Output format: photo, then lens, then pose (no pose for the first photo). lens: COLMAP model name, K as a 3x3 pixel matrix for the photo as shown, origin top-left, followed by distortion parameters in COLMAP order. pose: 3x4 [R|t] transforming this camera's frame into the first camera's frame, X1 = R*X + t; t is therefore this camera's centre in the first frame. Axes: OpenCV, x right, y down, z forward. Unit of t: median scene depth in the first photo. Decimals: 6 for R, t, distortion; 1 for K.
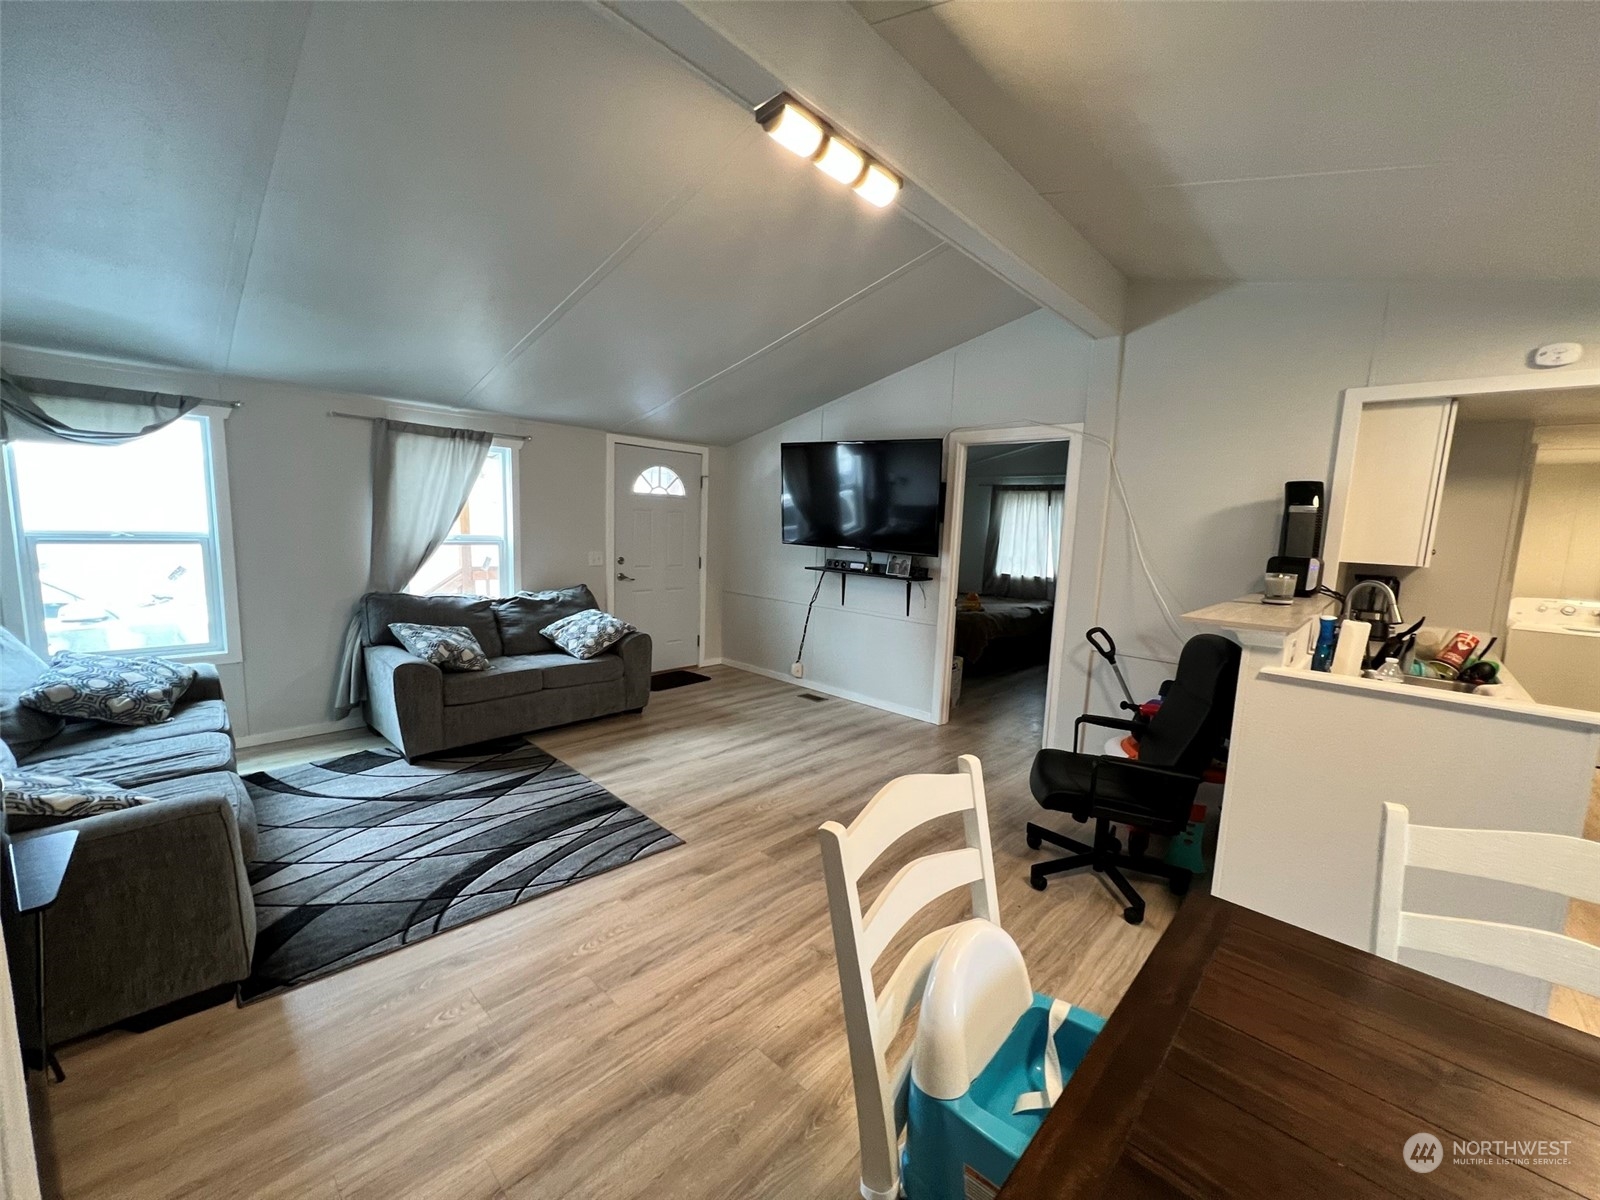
lens RADIAL K [[637.0, 0, 802.8], [0, 637.0, 604.7], [0, 0, 1]] dist [0.001649, -0.000314]
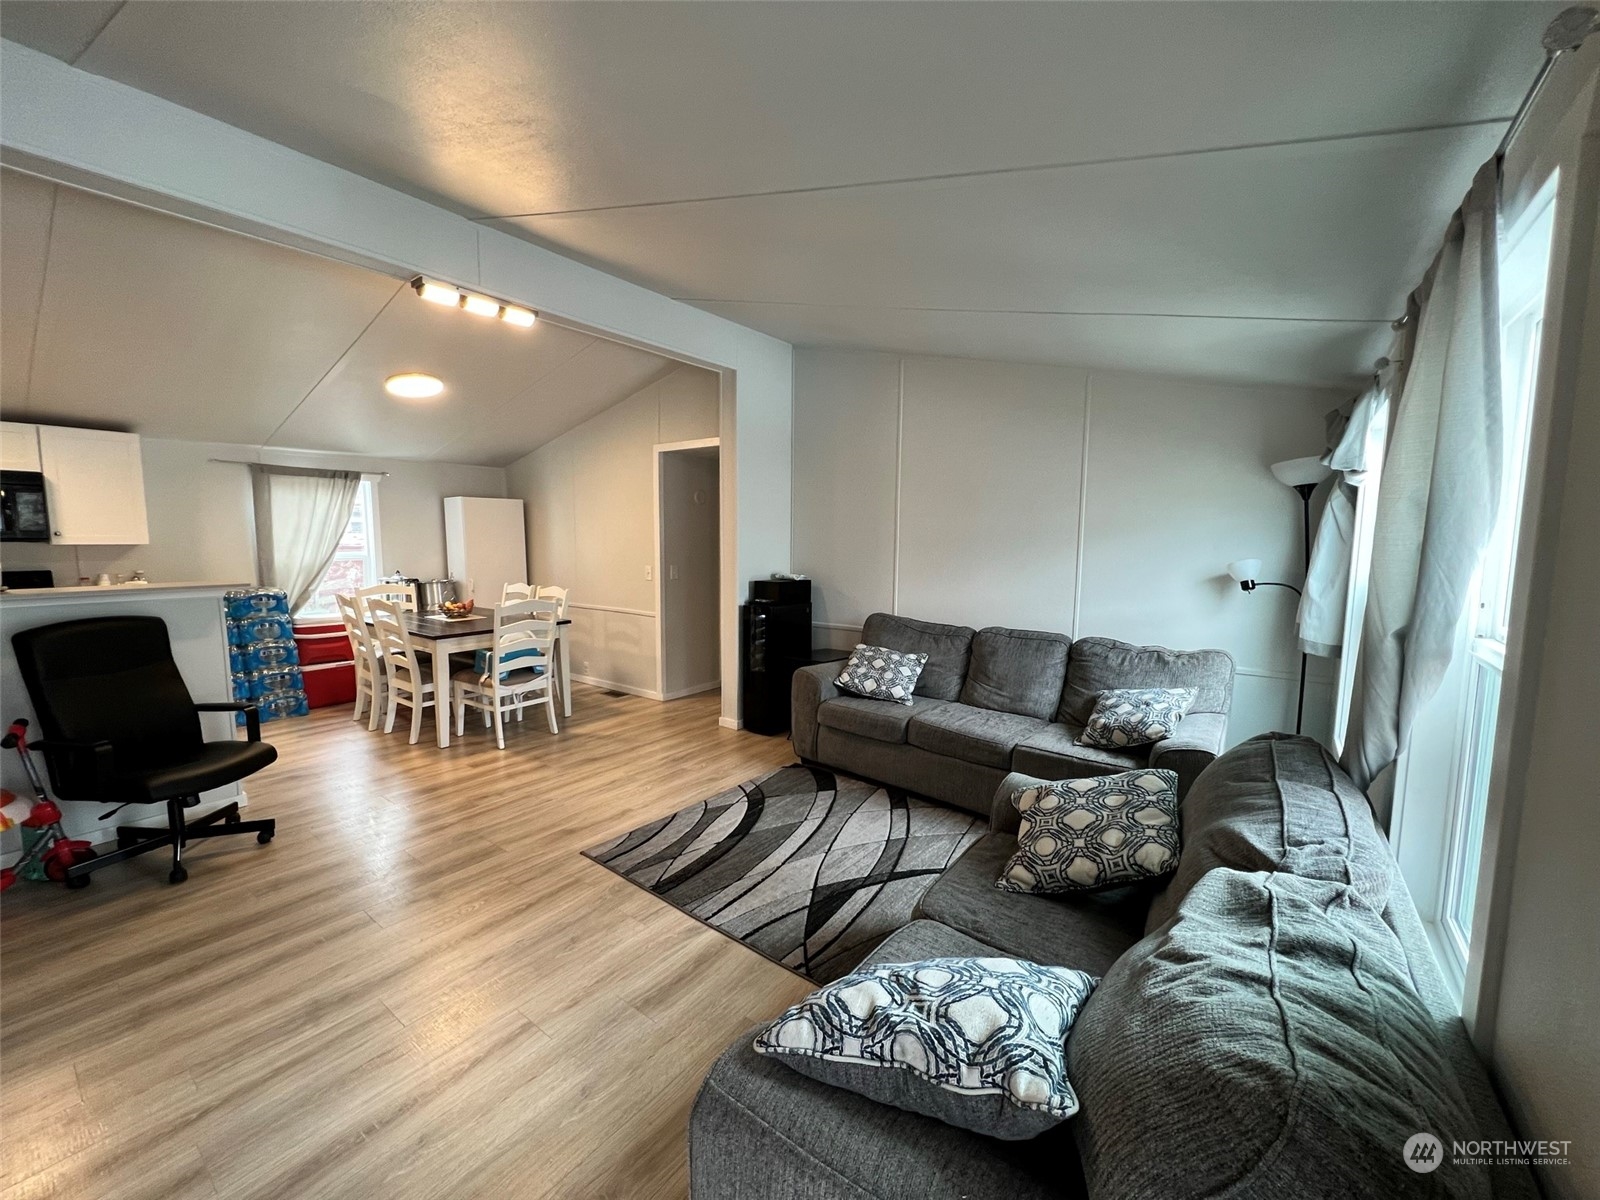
lens RADIAL K [[637.0, 0, 798.6], [0, 637.0, 604.0], [0, 0, 1]] dist [0.001649, -0.000314]
pose [[-0.993058, -0.030262, -0.113671, -0.355932], [-0.055565, 0.972412, 0.226554, -0.230130], [0.103679, 0.231297, -0.967343, 1.703767]]
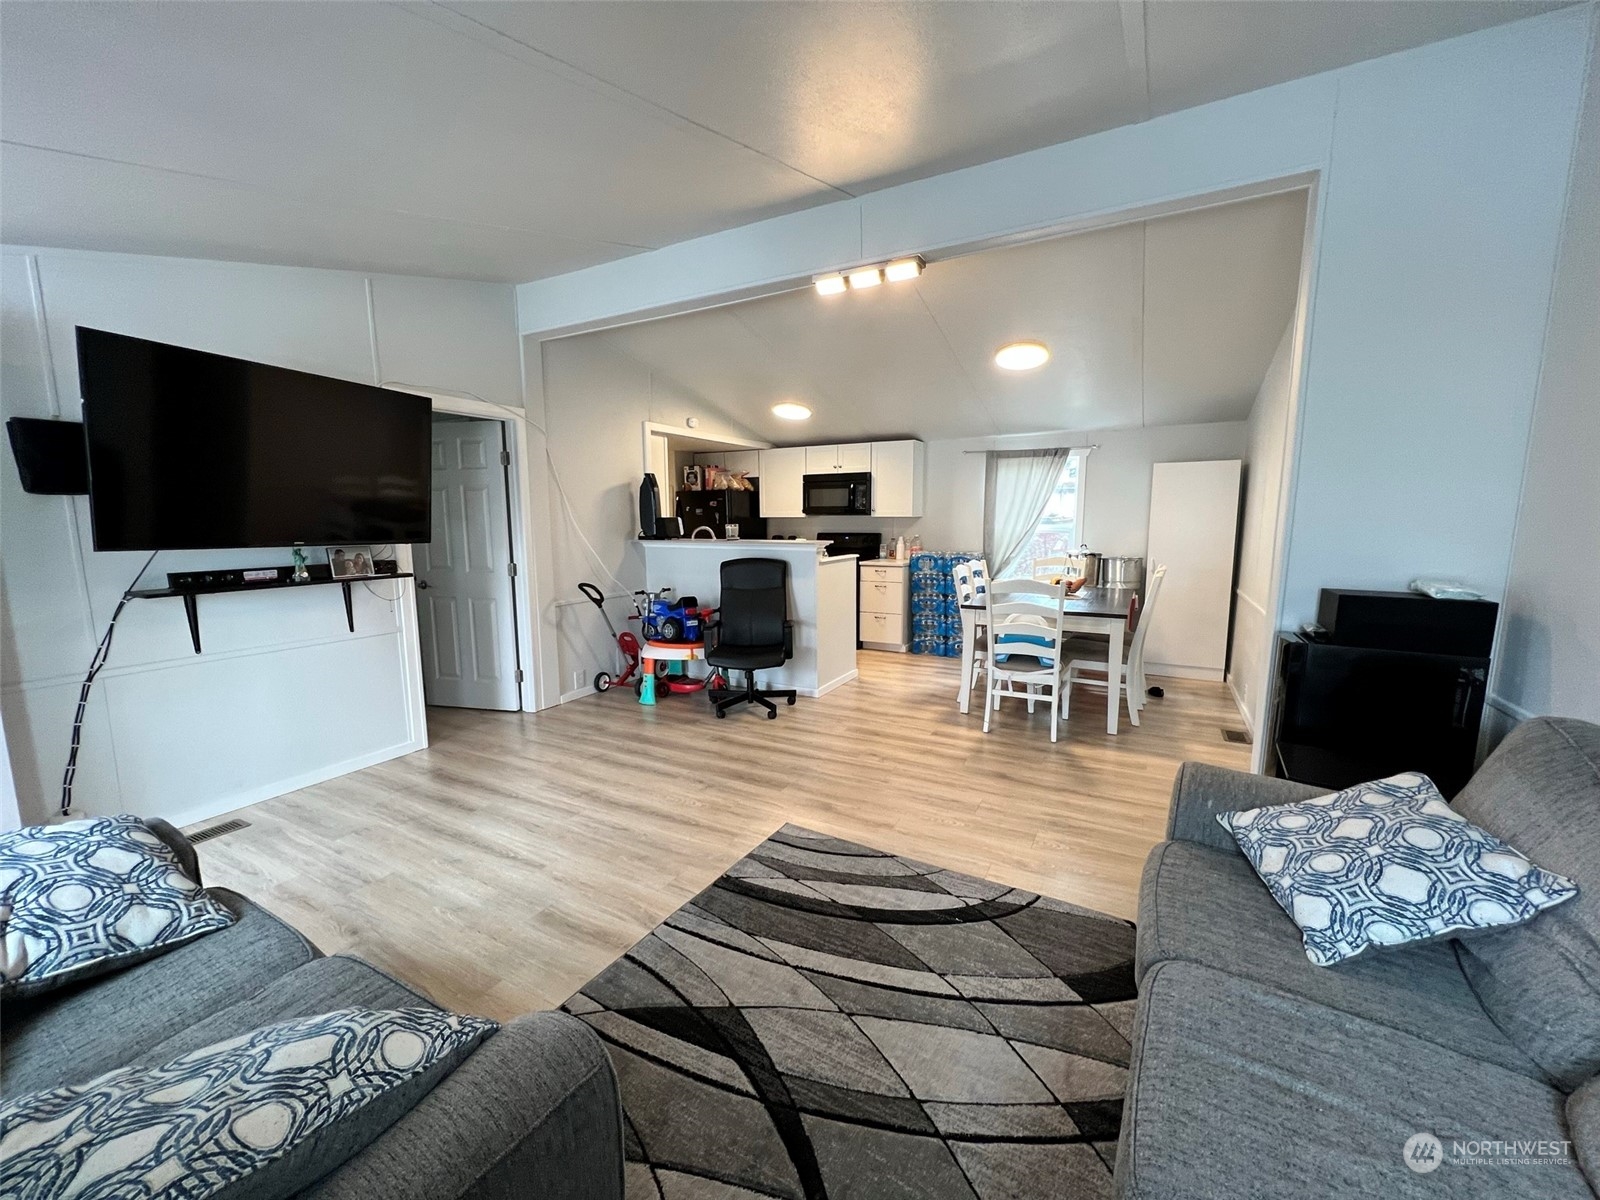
lens RADIAL K [[637.0, 0, 796.8], [0, 637.0, 604.9], [0, 0, 1]] dist [0.001649, -0.000314]
pose [[-0.252961, -0.172557, 0.951964, -0.966170], [0.118952, 0.970953, 0.207608, -0.152100], [-0.960136, 0.165755, -0.225087, 1.023428]]
